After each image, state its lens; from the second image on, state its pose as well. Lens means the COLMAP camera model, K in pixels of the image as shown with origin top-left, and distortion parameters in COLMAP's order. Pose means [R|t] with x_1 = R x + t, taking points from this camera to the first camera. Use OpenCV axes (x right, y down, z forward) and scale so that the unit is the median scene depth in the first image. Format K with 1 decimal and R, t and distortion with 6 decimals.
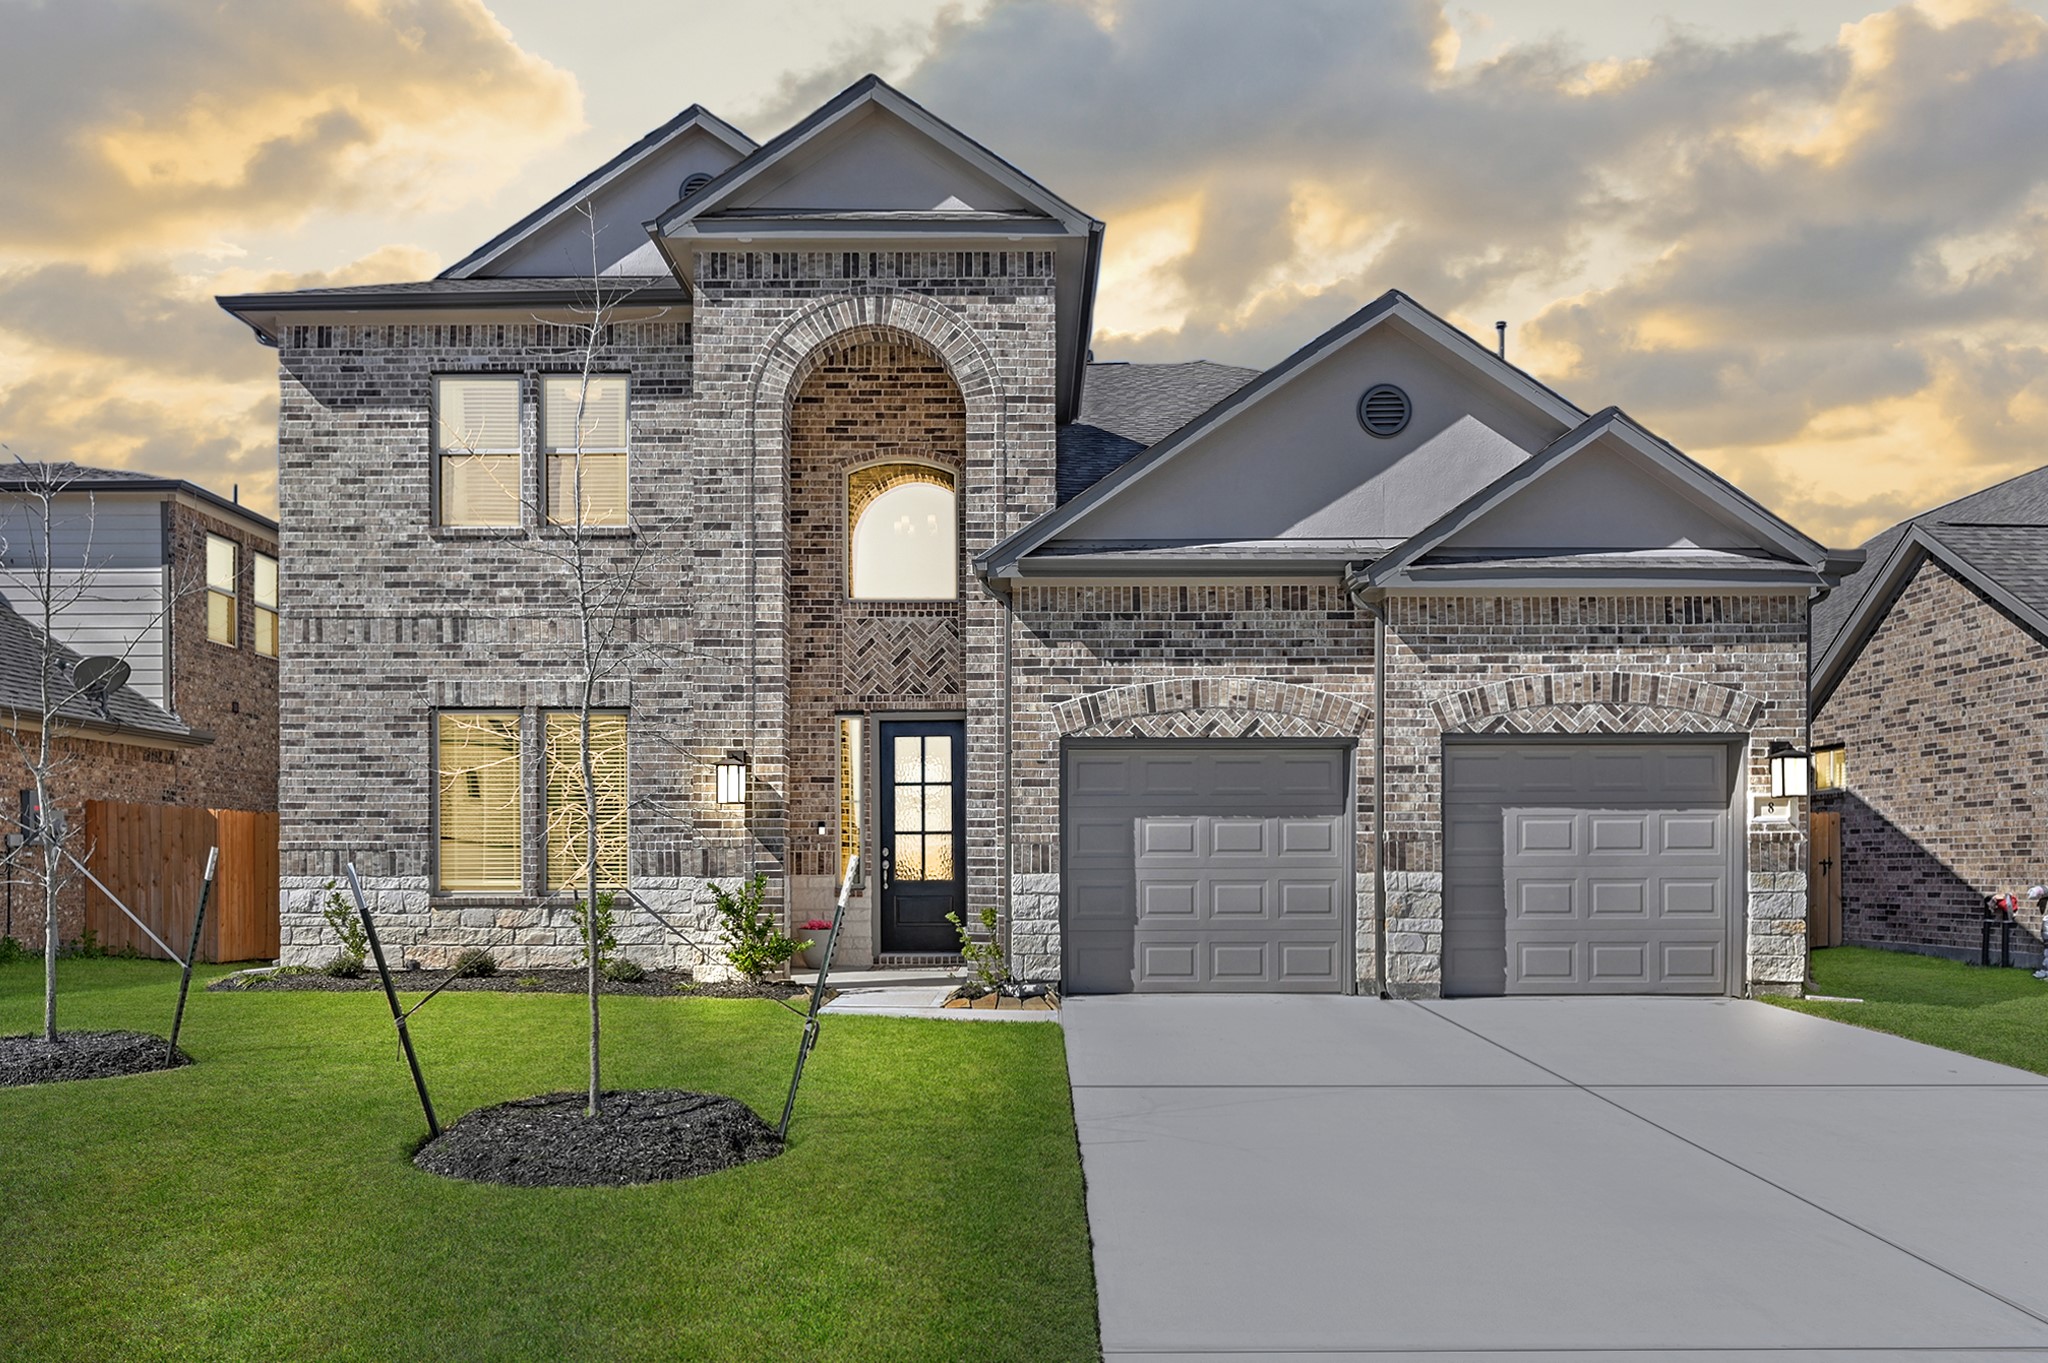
lens RADIAL K [[1456.9, 0, 1010.9], [0, 1456.9, 868.2], [0, 0, 1]] dist [0.002029, -0.001608]
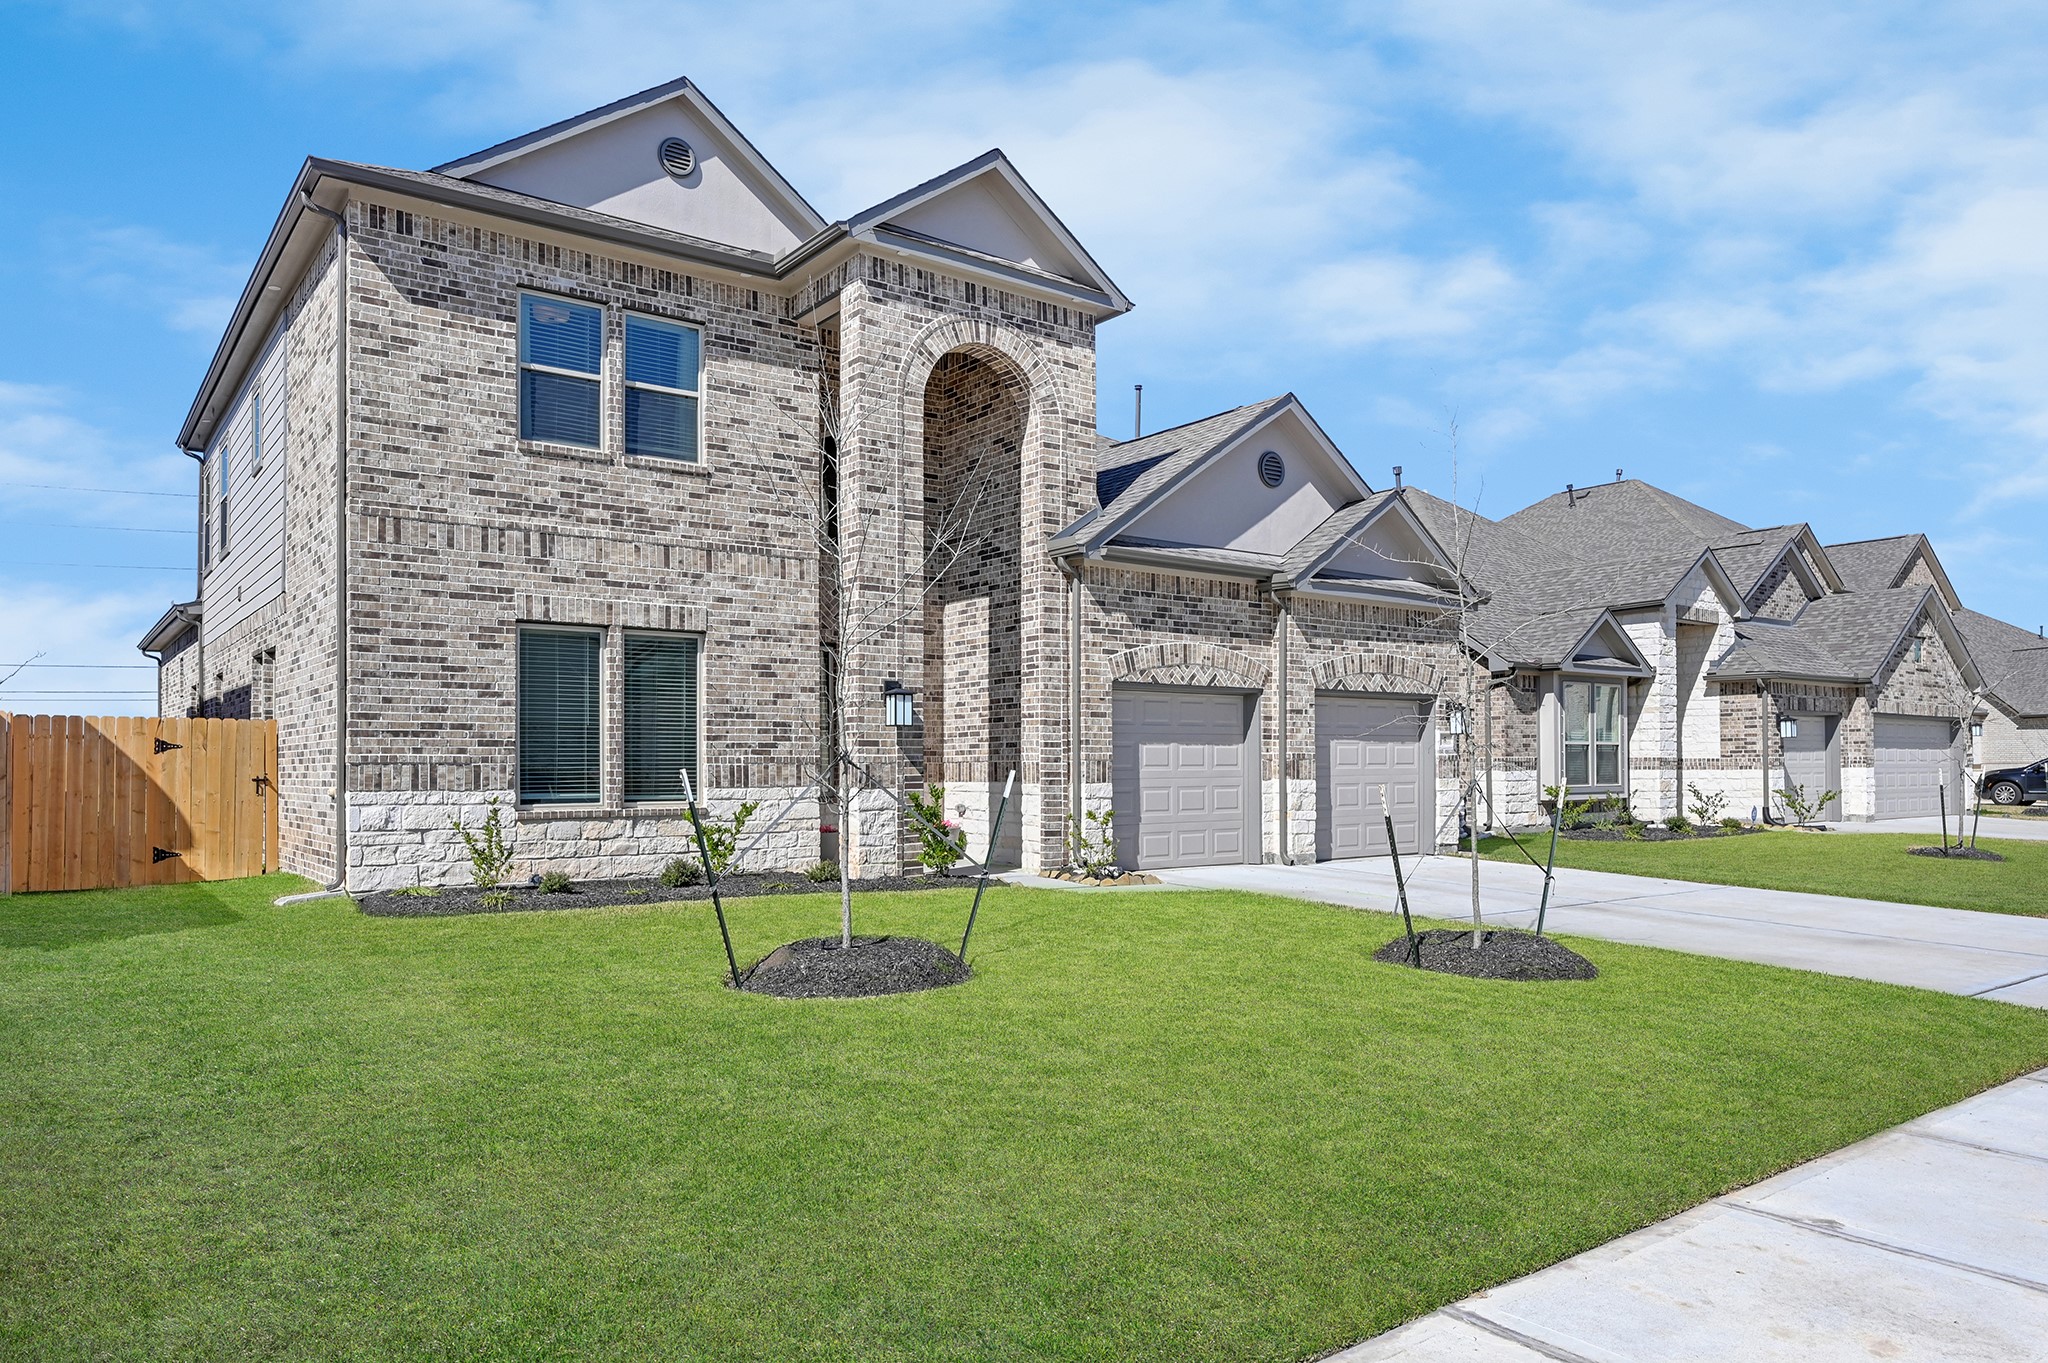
lens RADIAL K [[1334.7, 0, 1025.4], [0, 1334.7, 745.8], [0, 0, 1]] dist [-0.000137, 0.001012]
pose [[0.792320, 0.008666, 0.610044, -0.761400], [0.001884, 0.999860, -0.016650, -0.010027], [-0.610102, 0.014342, 0.792193, 0.078274]]
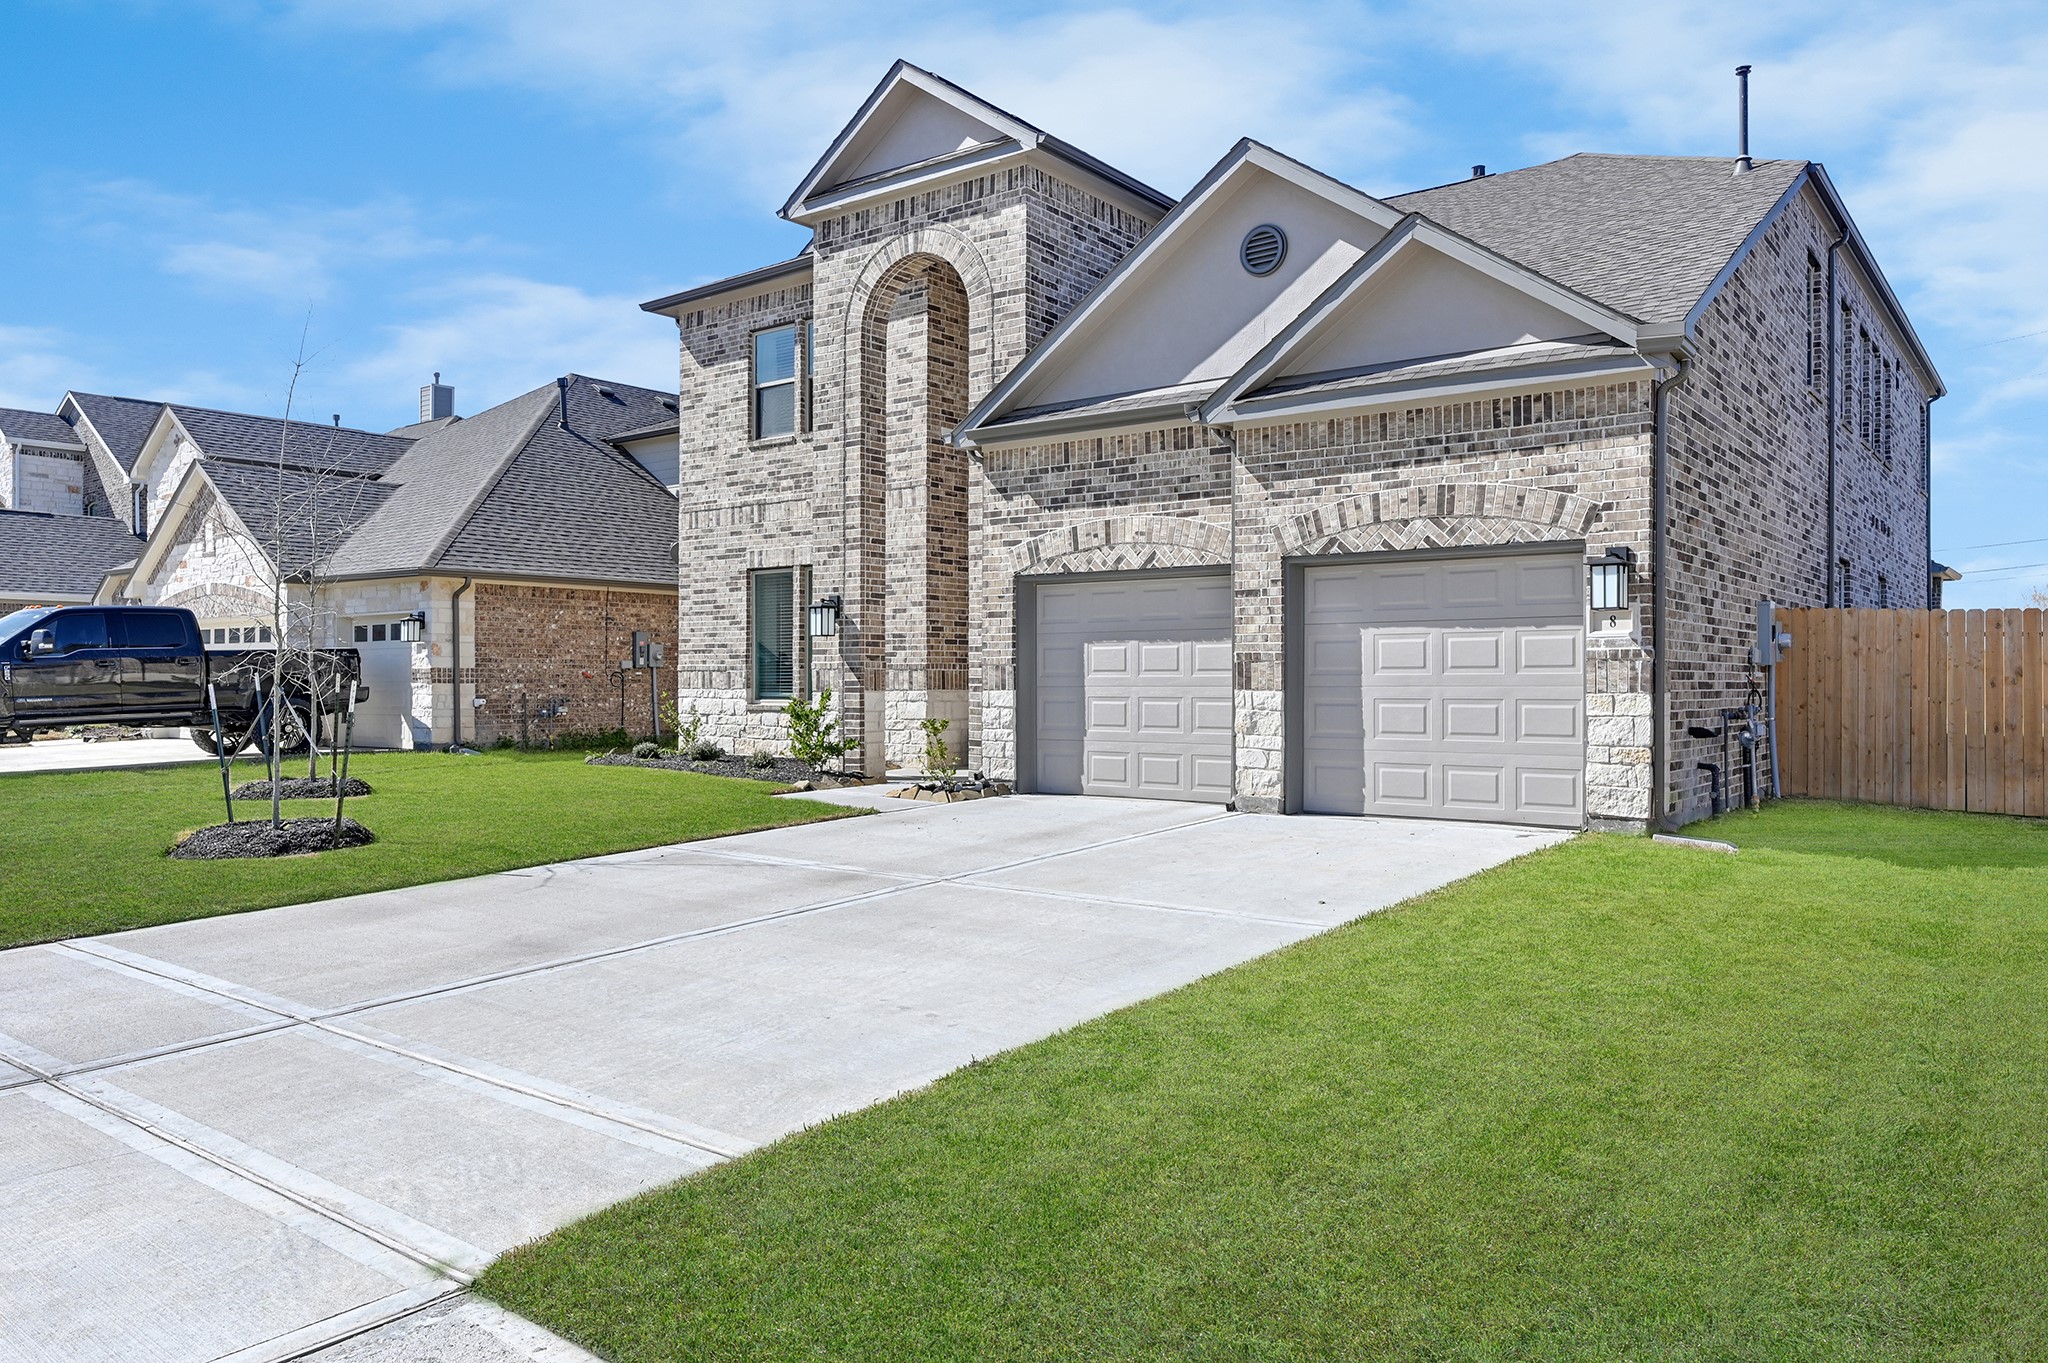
lens RADIAL K [[1436.3, 0, 1024.0], [0, 1436.3, 681.5], [0, 0, 1]] dist [0.002300, 0.000447]
pose [[0.787710, 0.002563, -0.616041, 0.748433], [-0.003439, 0.999994, -0.000237, -0.003173], [0.616036, 0.002305, 0.787714, 0.081125]]
